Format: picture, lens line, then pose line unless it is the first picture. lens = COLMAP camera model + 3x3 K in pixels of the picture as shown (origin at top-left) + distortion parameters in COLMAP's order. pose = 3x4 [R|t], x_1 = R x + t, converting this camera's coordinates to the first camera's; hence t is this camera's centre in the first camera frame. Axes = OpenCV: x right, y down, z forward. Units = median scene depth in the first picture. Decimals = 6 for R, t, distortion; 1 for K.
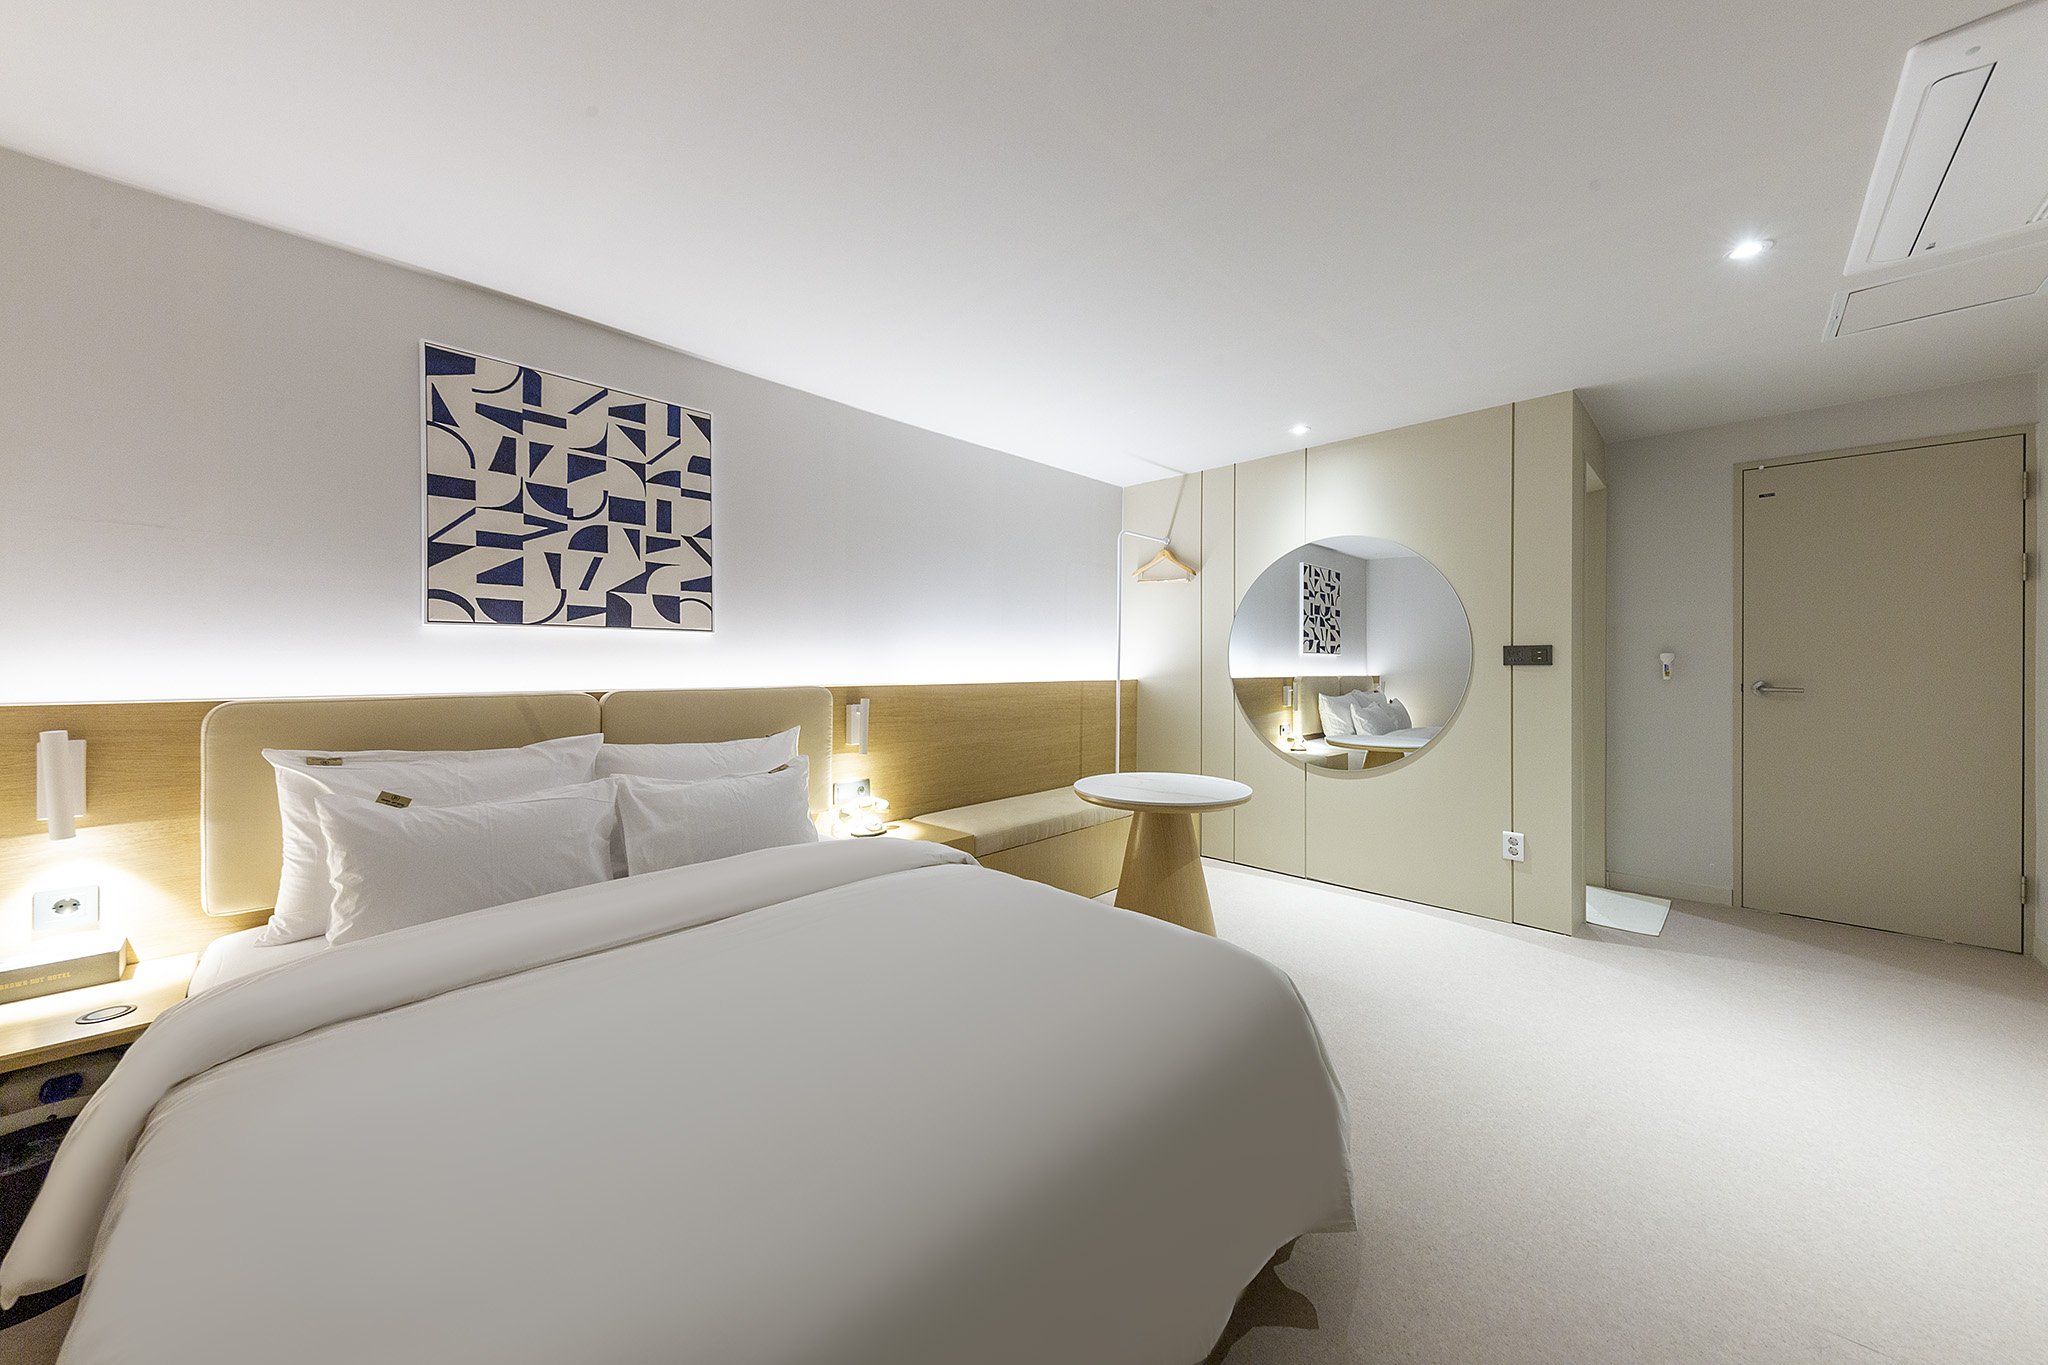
lens RADIAL K [[719.5, 0, 1038.8], [0, 719.5, 678.8], [0, 0, 1]] dist [-0.003080, -0.000272]
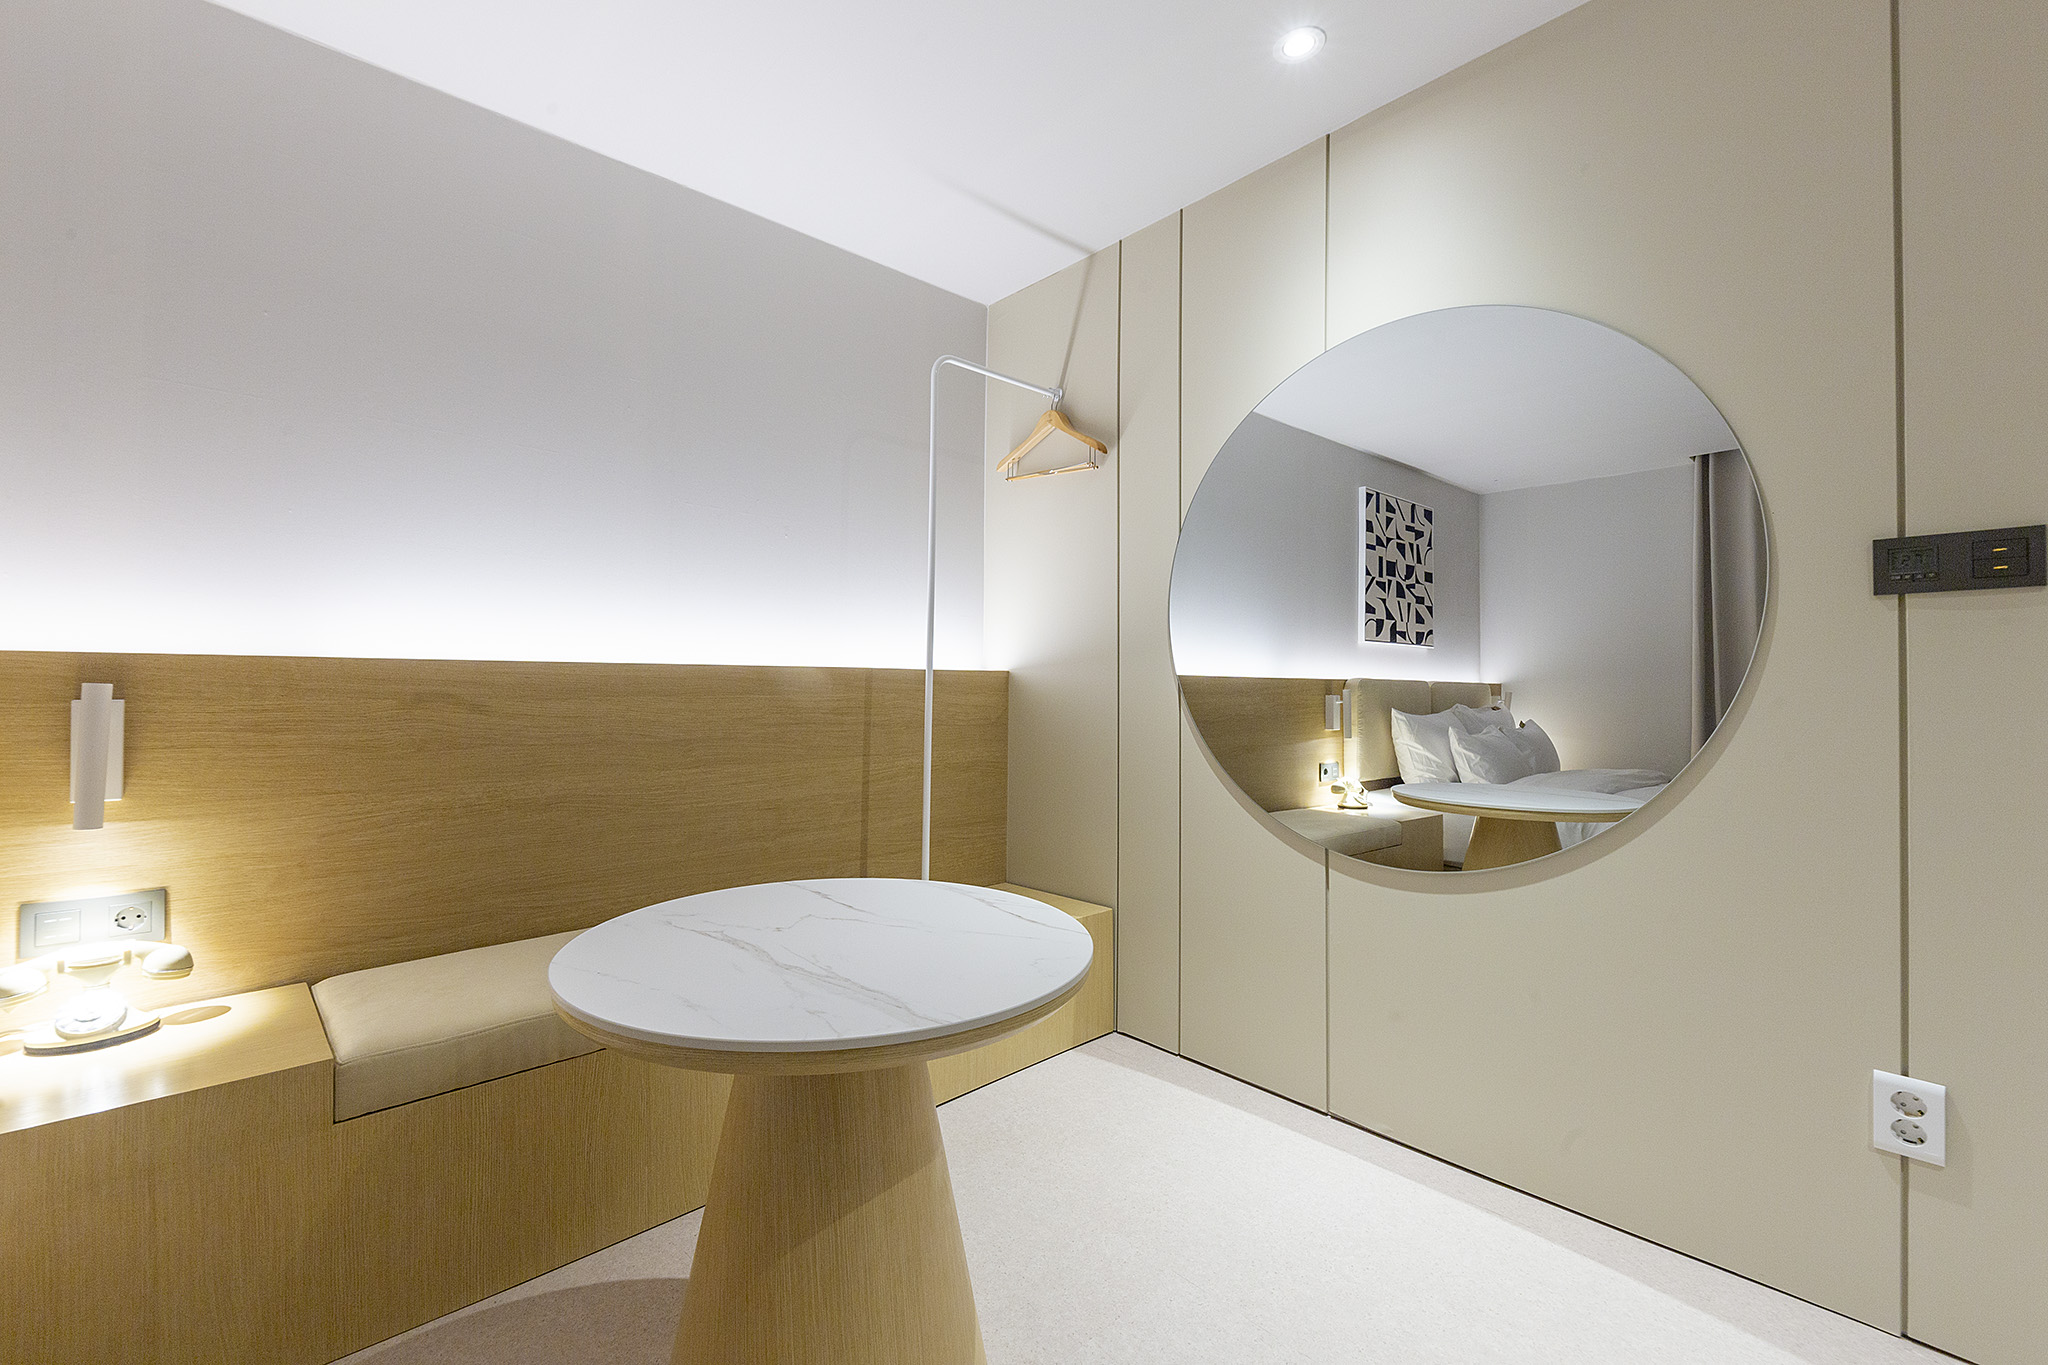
lens RADIAL K [[859.7, 0, 1005.1], [0, 859.7, 699.4], [0, 0, 1]] dist [0.006417, -0.000581]
pose [[0.996703, 0.002221, -0.081103, 0.171292], [-0.002916, 0.999960, -0.008448, 0.024097], [0.081081, 0.008656, 0.996670, 0.359758]]
